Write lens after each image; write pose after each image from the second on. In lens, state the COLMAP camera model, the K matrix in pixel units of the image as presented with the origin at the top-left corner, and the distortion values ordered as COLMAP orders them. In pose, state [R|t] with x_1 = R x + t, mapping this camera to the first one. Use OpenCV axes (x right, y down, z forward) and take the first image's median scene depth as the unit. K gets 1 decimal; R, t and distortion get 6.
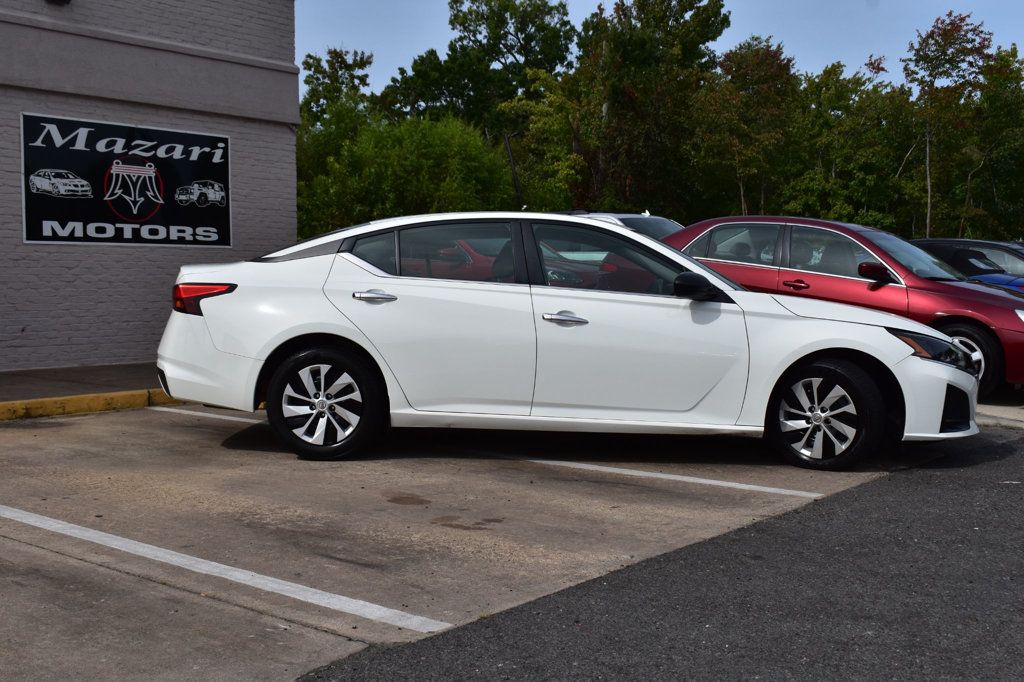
lens RADIAL K [[1187.1, 0, 512.0], [0, 1187.1, 341.0], [0, 0, 1]] dist [-0.051583, 0.009131]
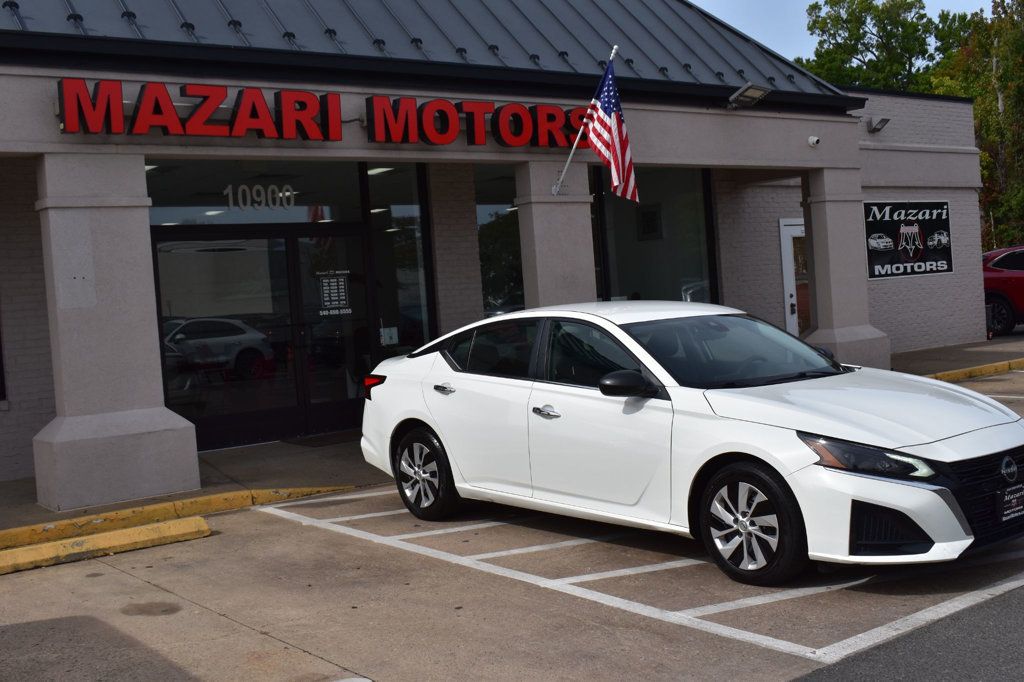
lens RADIAL K [[1187.1, 0, 512.0], [0, 1187.1, 341.0], [0, 0, 1]] dist [-0.051583, 0.009131]
pose [[0.966542, -0.049286, -0.251730, -0.289723], [0.050487, 0.998723, -0.001691, -0.012002], [0.251492, -0.011075, 0.967796, -0.440941]]
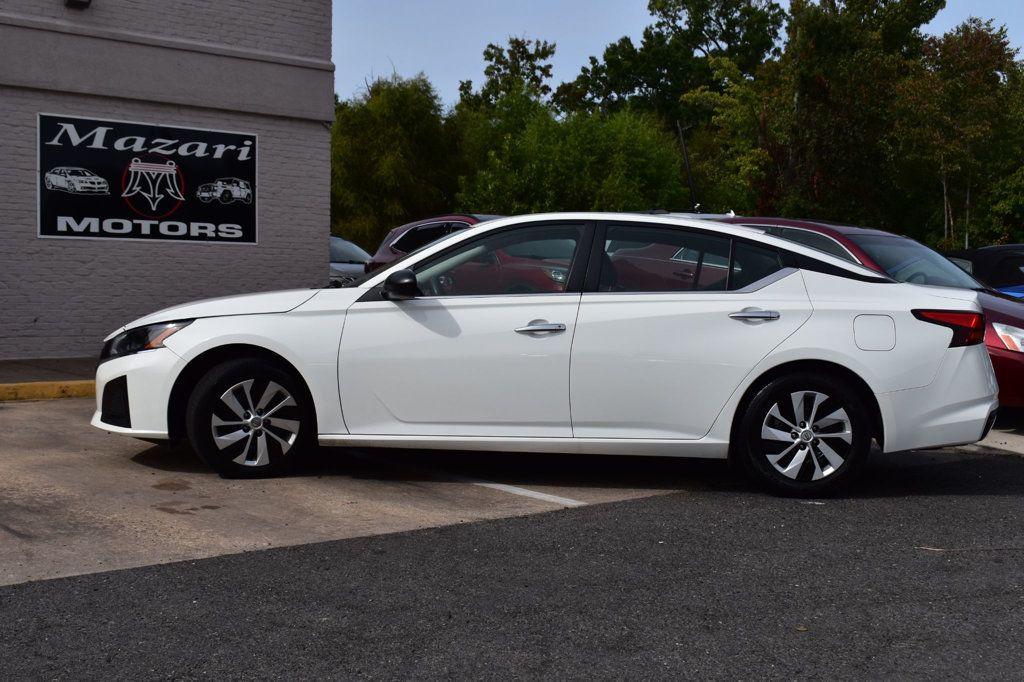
lens RADIAL K [[1270.5, 0, 512.0], [0, 1270.5, 341.0], [0, 0, 1]] dist [-0.036514, -0.043189]
pose [[0.984218, 0.024551, -0.175248, 0.119078], [-0.025504, 0.999670, -0.003185, 0.000910], [0.175112, 0.007605, 0.984519, -0.018535]]
